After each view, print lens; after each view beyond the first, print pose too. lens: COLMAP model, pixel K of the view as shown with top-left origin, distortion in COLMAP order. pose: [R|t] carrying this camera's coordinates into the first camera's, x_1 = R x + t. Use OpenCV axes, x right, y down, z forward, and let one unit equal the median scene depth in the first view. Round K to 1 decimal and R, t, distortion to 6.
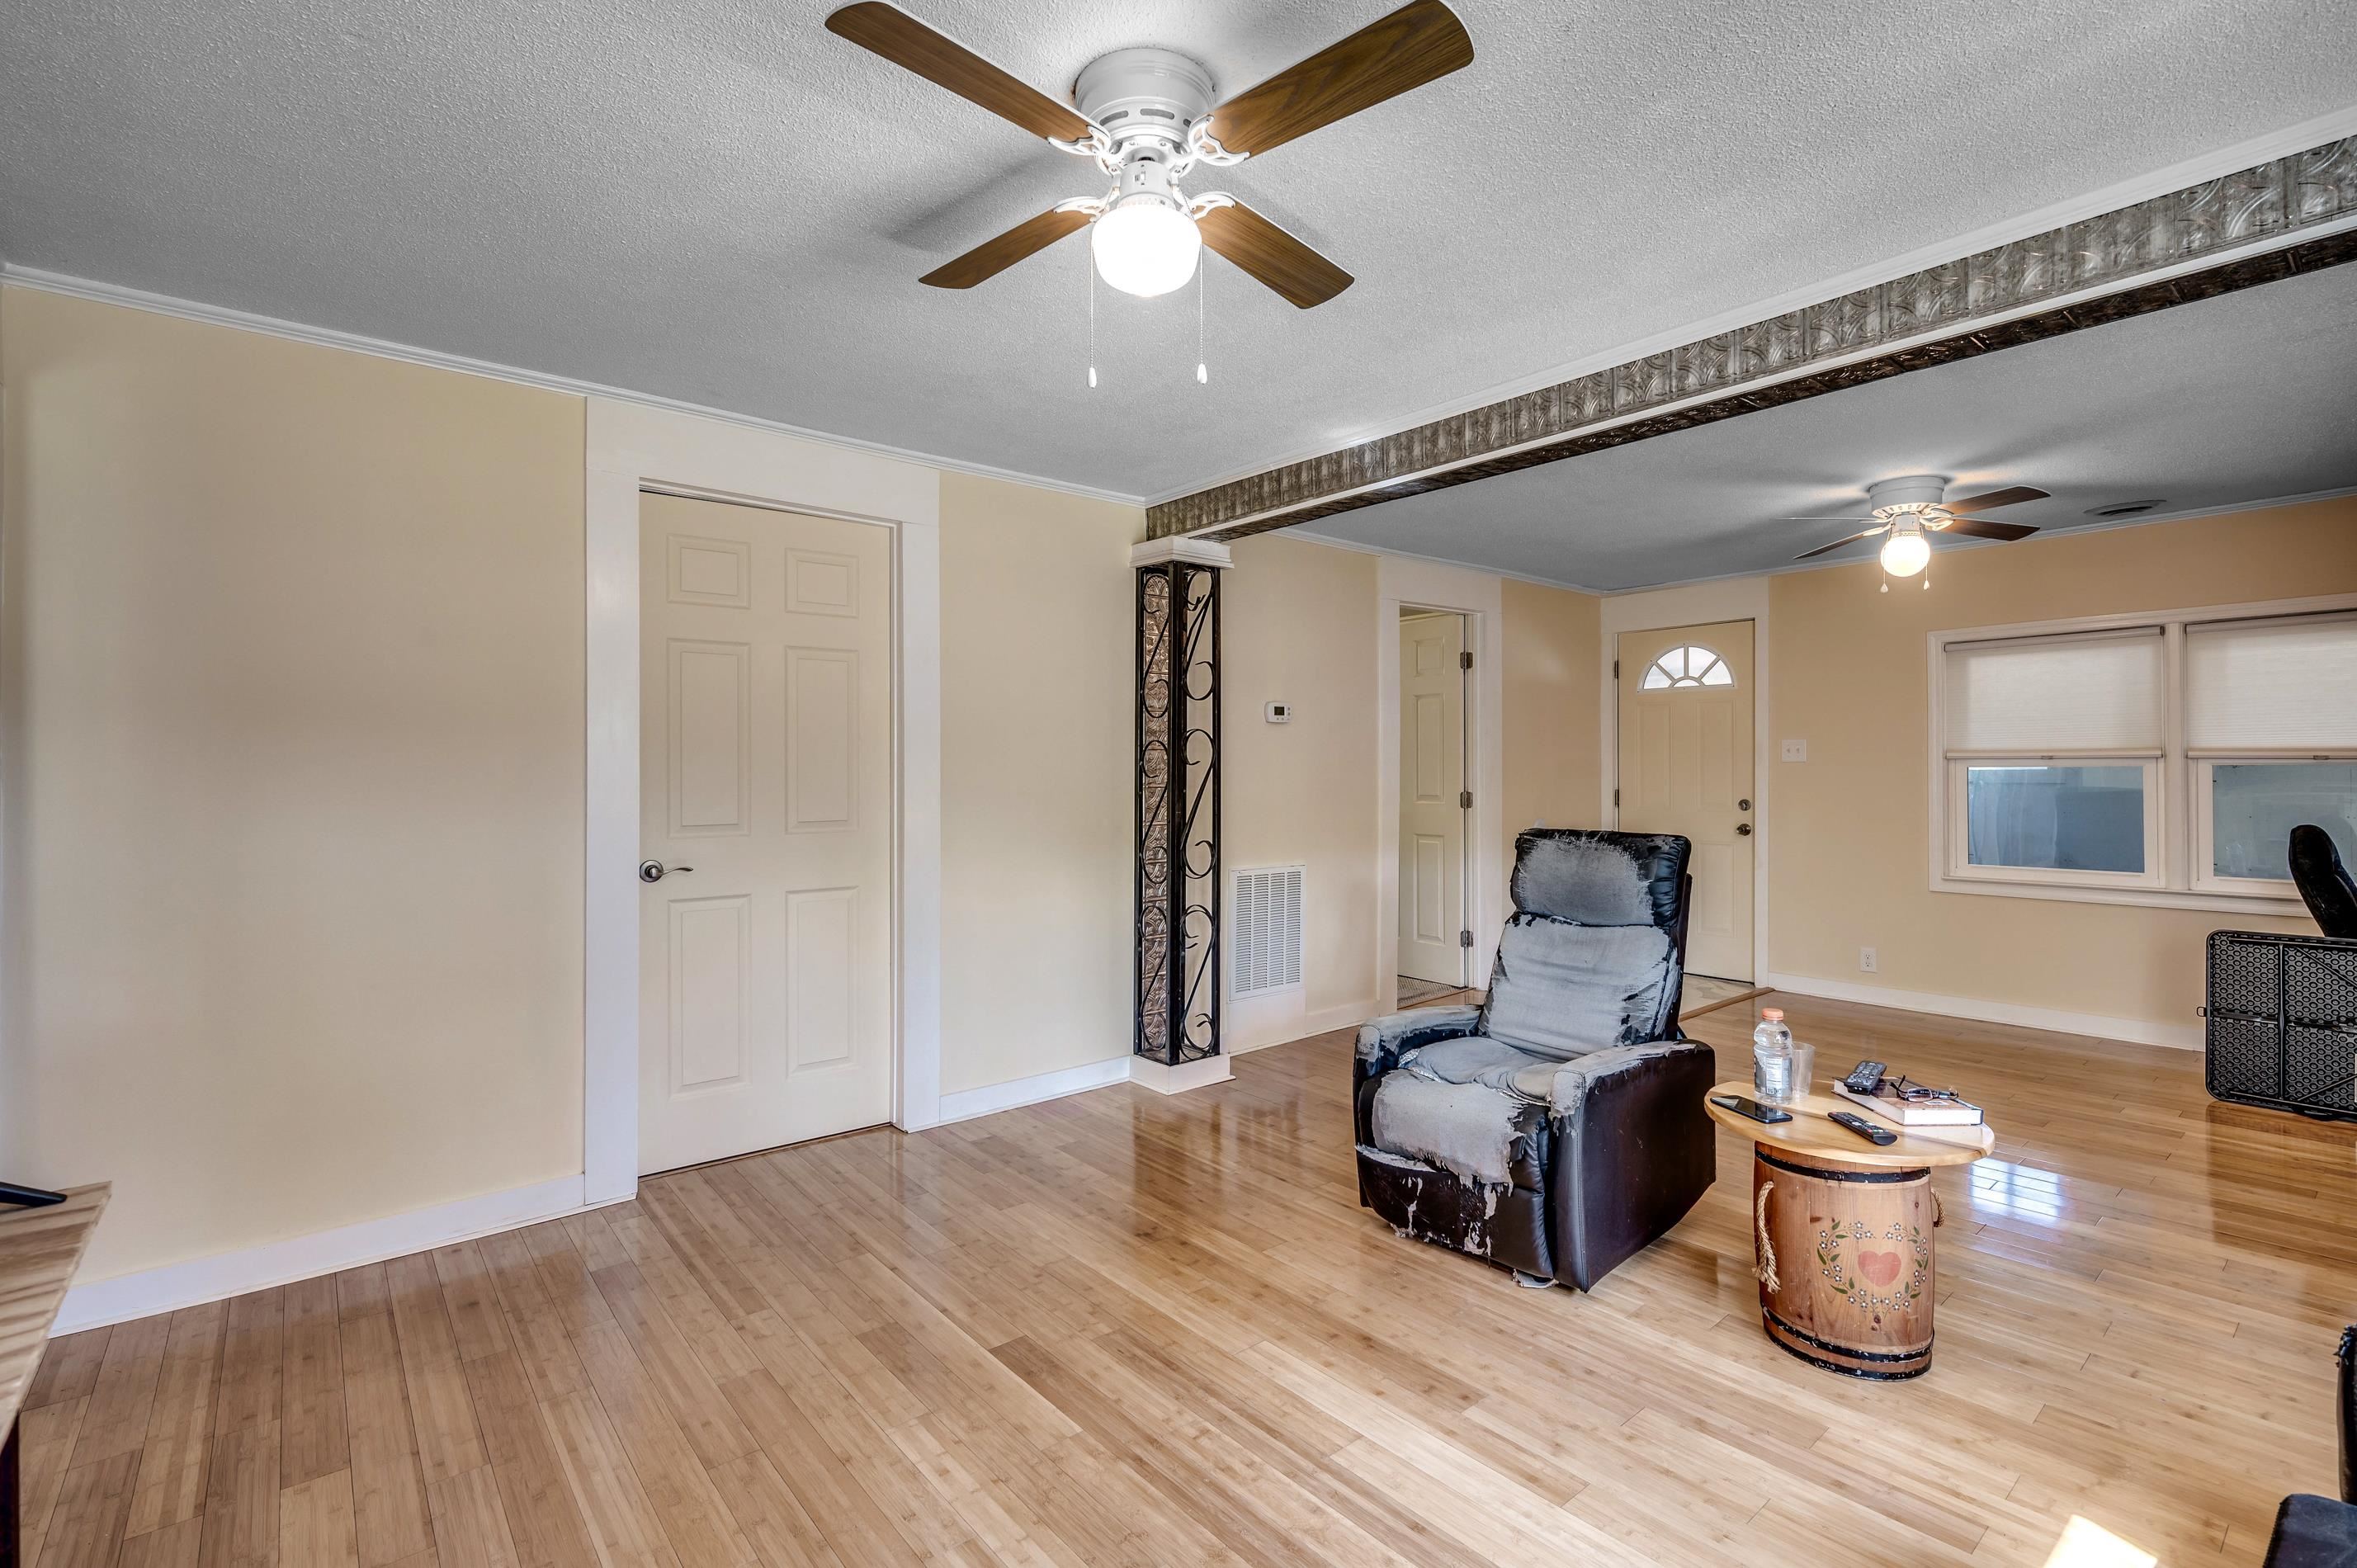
lens RADIAL K [[1068.5, 0, 1191.2], [0, 1068.5, 768.3], [0, 0, 1]] dist [0.000866, 0.000177]
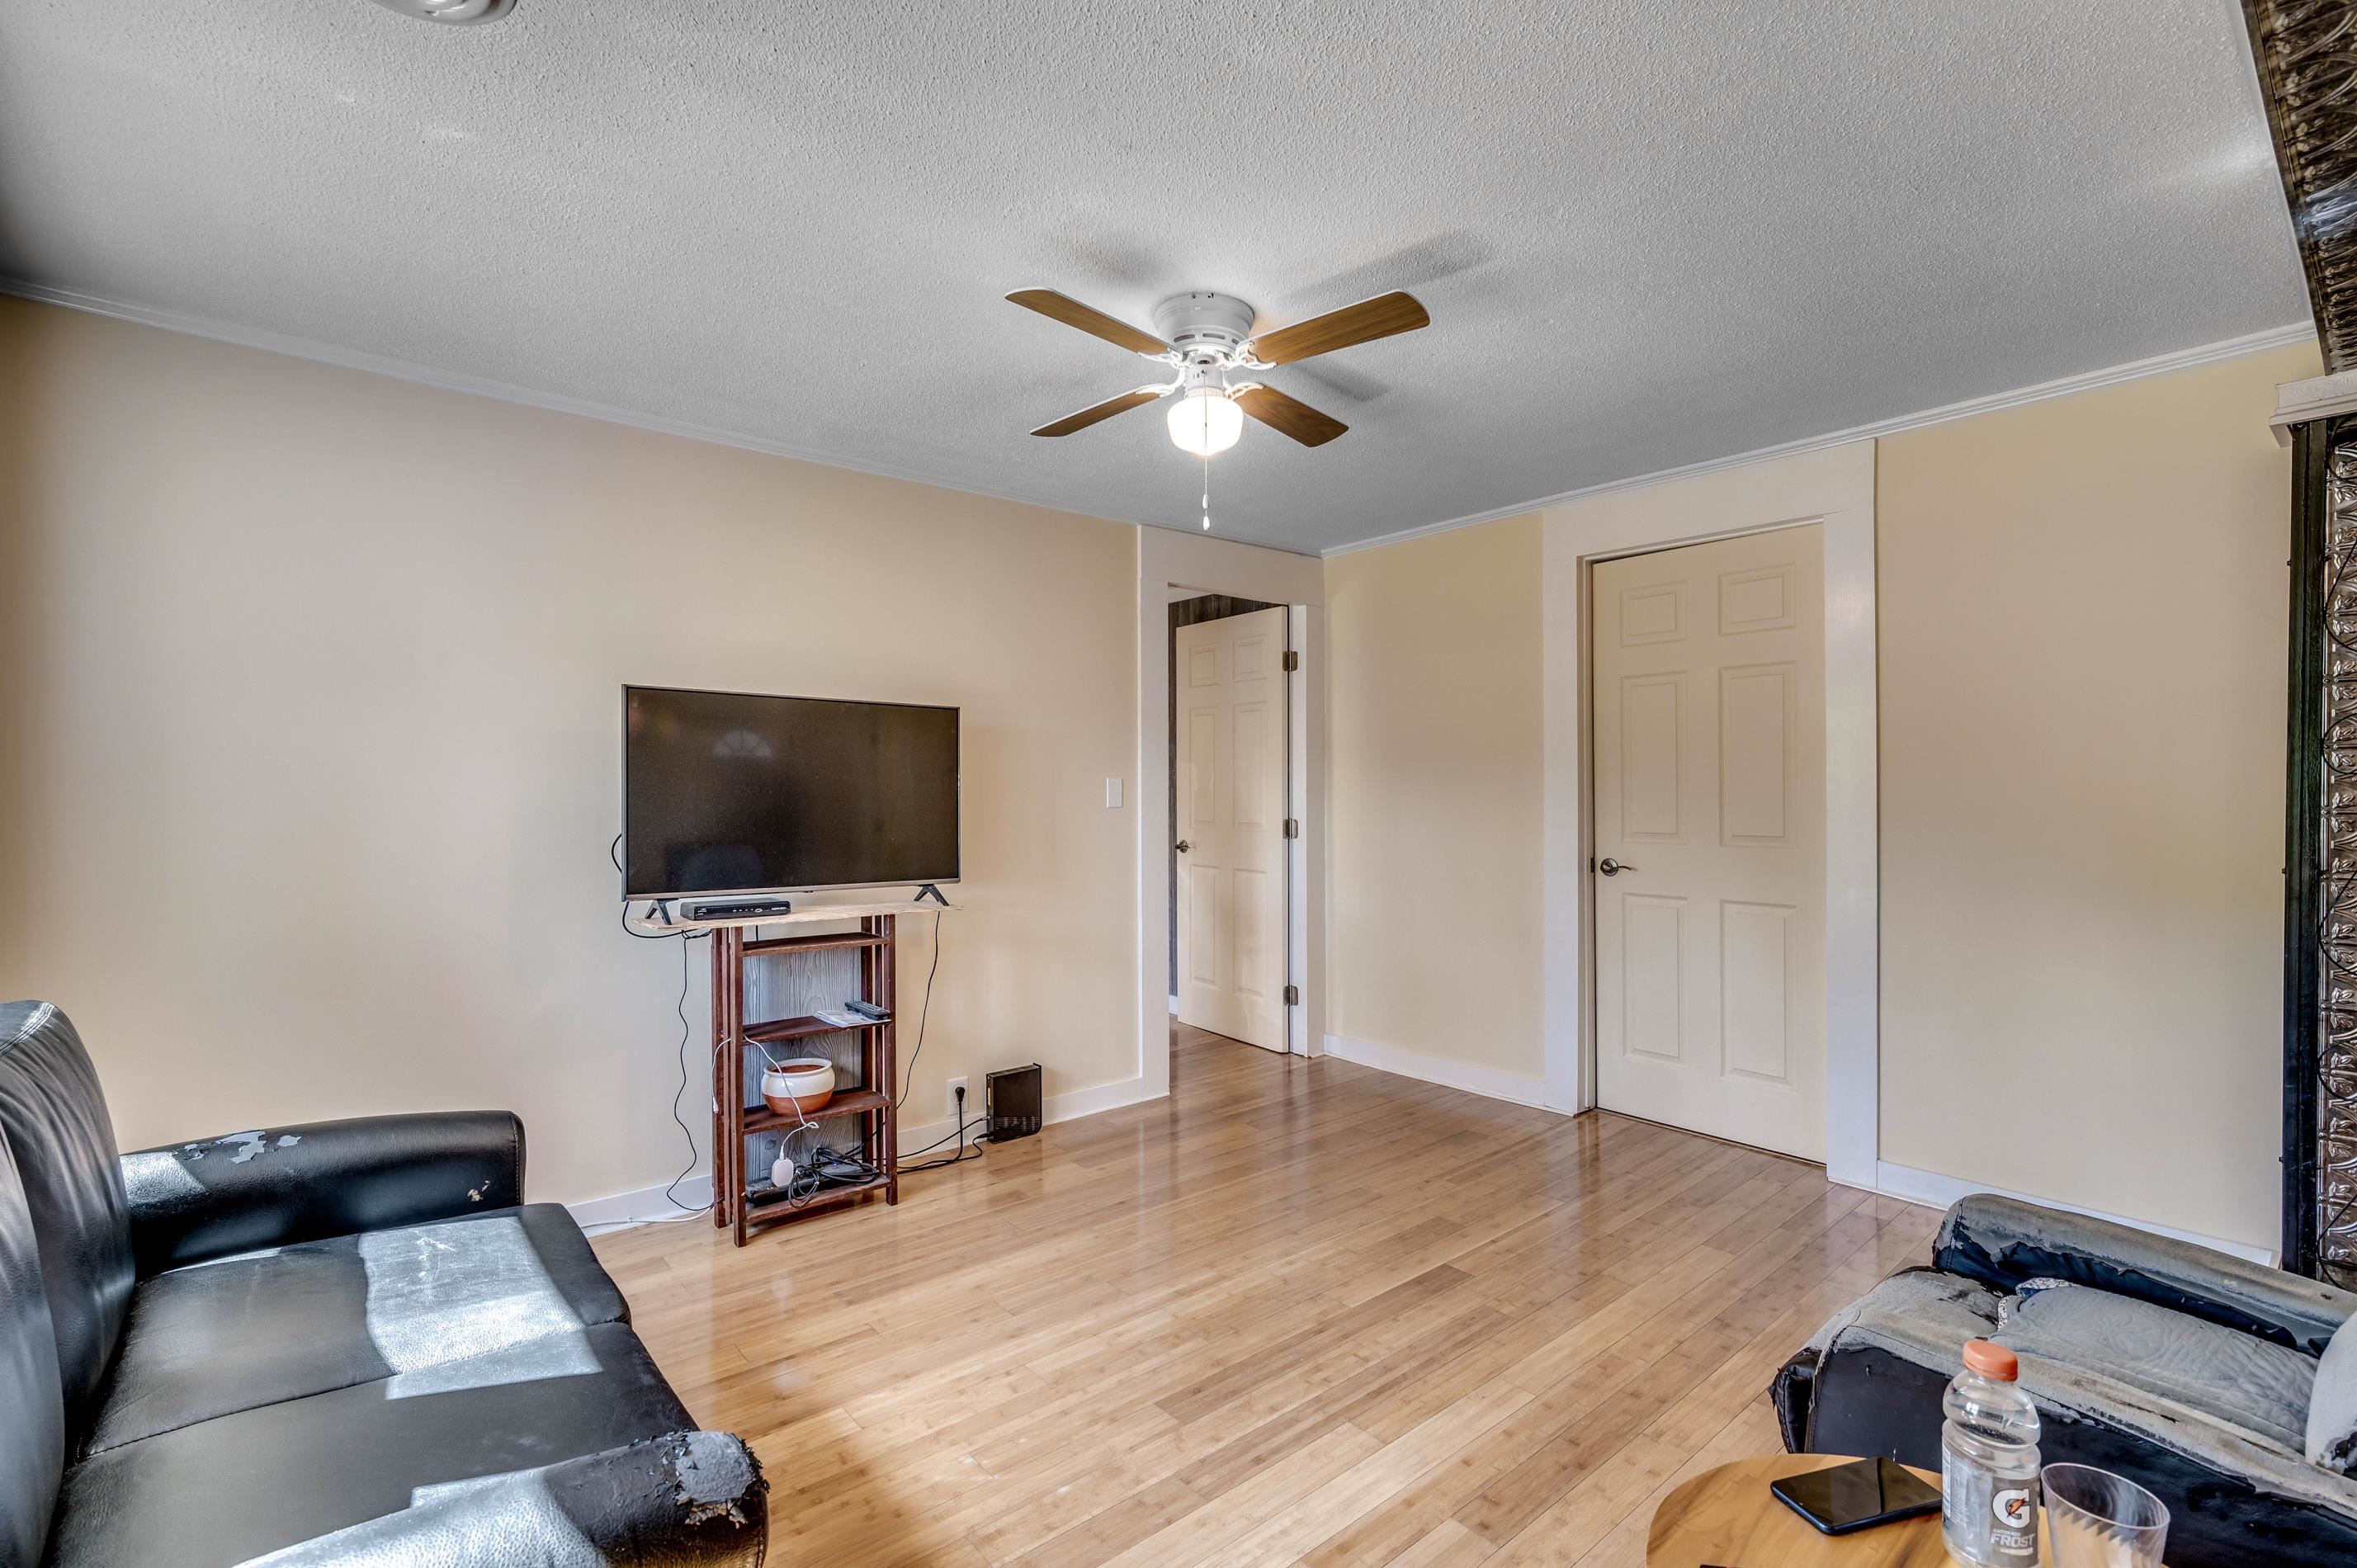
lens RADIAL K [[1055.6, 0, 1180.2], [0, 1055.6, 793.1], [0, 0, 1]] dist [-0.000249, 0.000180]
pose [[0.000603, 0.007284, -0.999973, 0.917634], [0.005517, 0.999958, 0.007287, -0.001131], [0.999985, -0.005521, 0.000563, 0.640124]]
